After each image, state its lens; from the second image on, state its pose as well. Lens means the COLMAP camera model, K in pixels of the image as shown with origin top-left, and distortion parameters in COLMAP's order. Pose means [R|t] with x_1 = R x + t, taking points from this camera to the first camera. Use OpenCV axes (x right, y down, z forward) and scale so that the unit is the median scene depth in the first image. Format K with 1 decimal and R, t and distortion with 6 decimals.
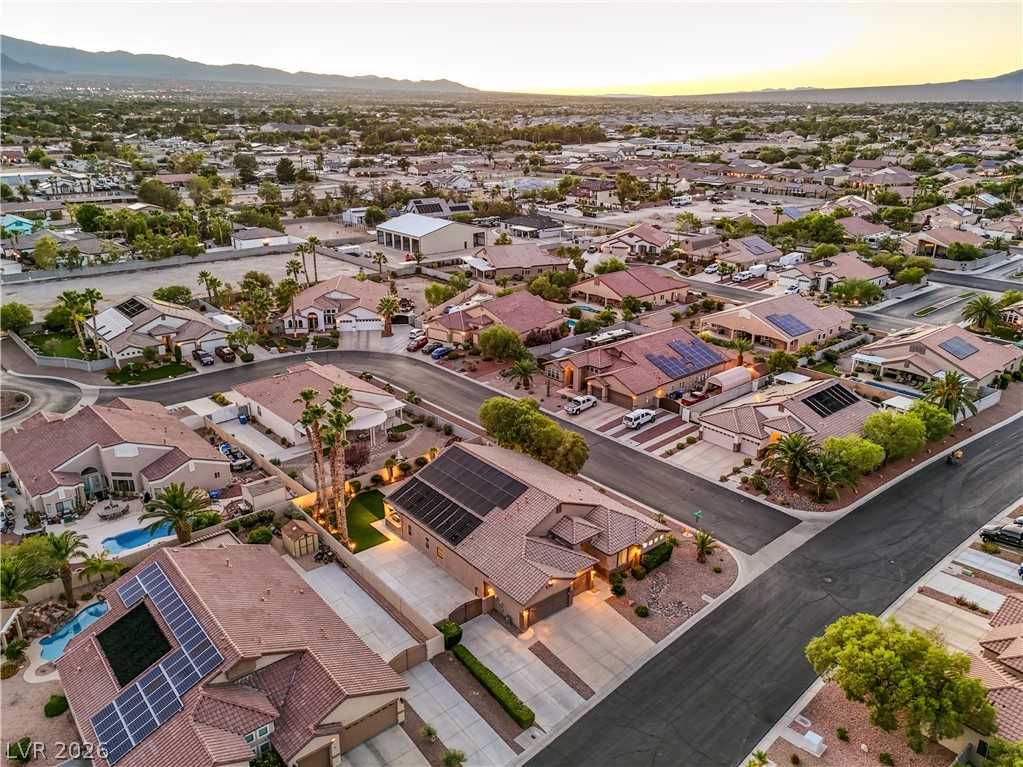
lens RADIAL K [[768.7, 0, 511.5], [0, 768.7, 383.5], [0, 0, 1]] dist [0.086851, -0.085139]
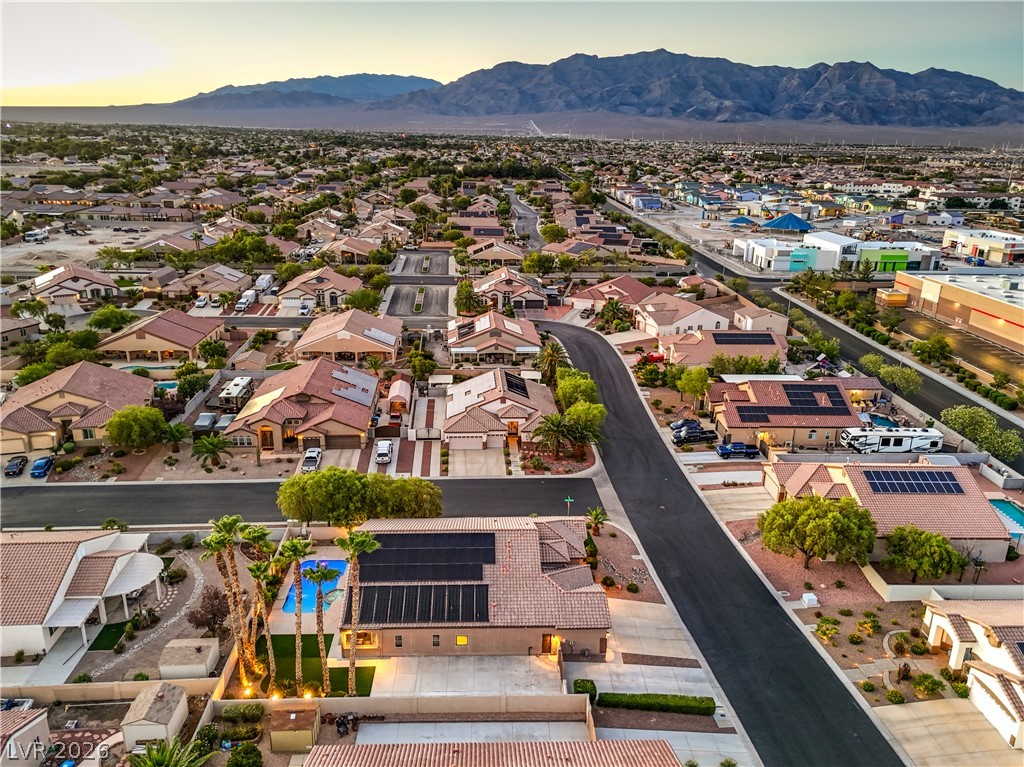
lens RADIAL K [[753.8, 0, 512.0], [0, 753.8, 383.5], [0, 0, 1]] dist [0.086346, -0.078654]
pose [[0.603639, -0.244411, 0.758870, -0.416110], [0.258080, 0.960503, 0.104064, -0.090164], [-0.754331, 0.133032, 0.642874, 0.225828]]
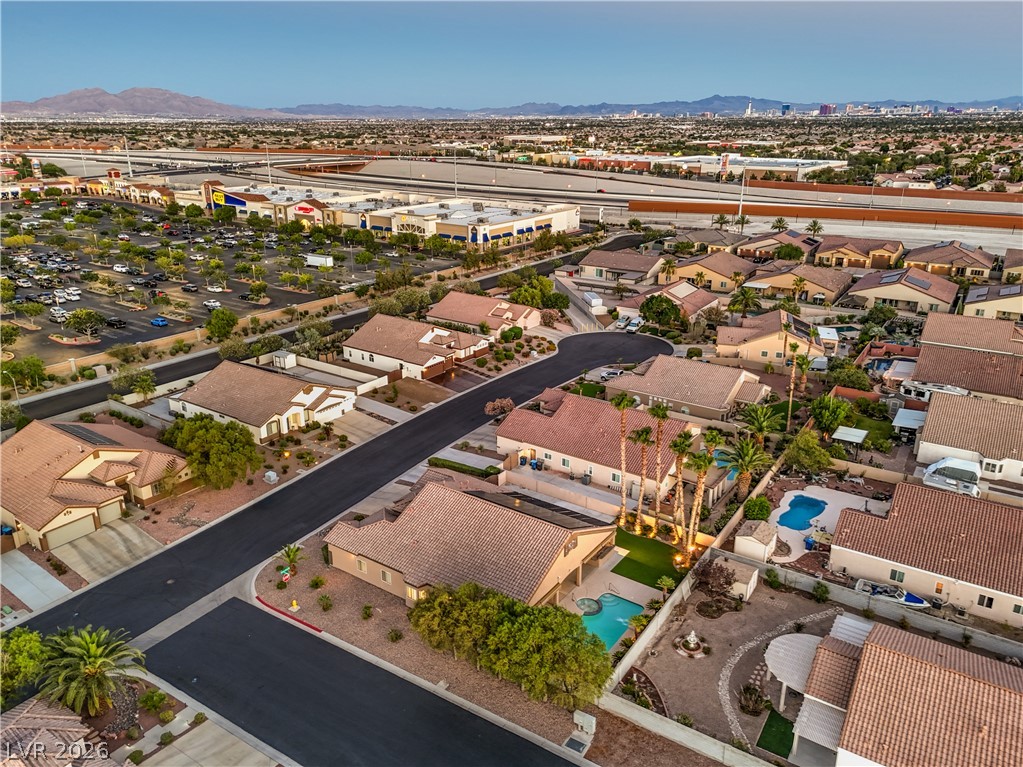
lens RADIAL K [[753.1, 0, 511.5], [0, 753.1, 383.5], [0, 0, 1]] dist [0.086346, -0.078654]
pose [[-0.963327, 0.086453, -0.254020, 0.132826], [-0.096743, 0.771102, 0.629319, -0.405415], [0.250282, 0.630815, -0.734460, 1.086215]]
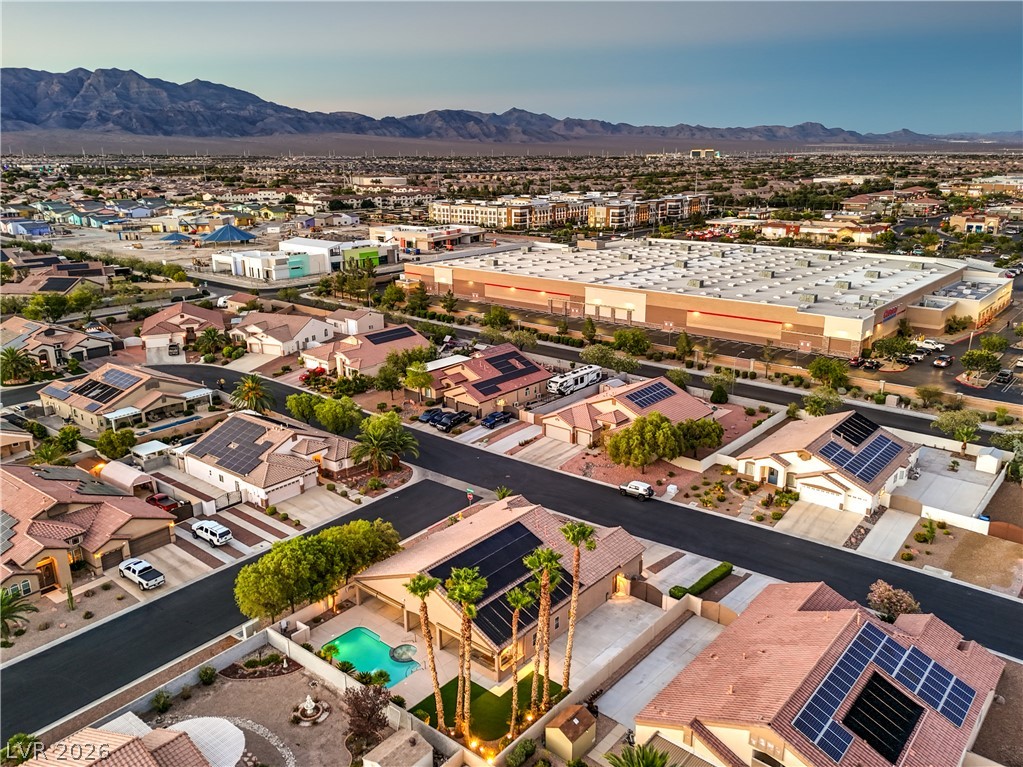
lens RADIAL K [[792.2, 0, 511.5], [0, 792.2, 383.5], [0, 0, 1]] dist [0.089166, -0.080901]
pose [[-0.177606, -0.283607, 0.942350, -0.595610], [0.343318, 0.879556, 0.329414, -0.244179], [-0.922274, 0.382032, -0.058847, 0.650623]]
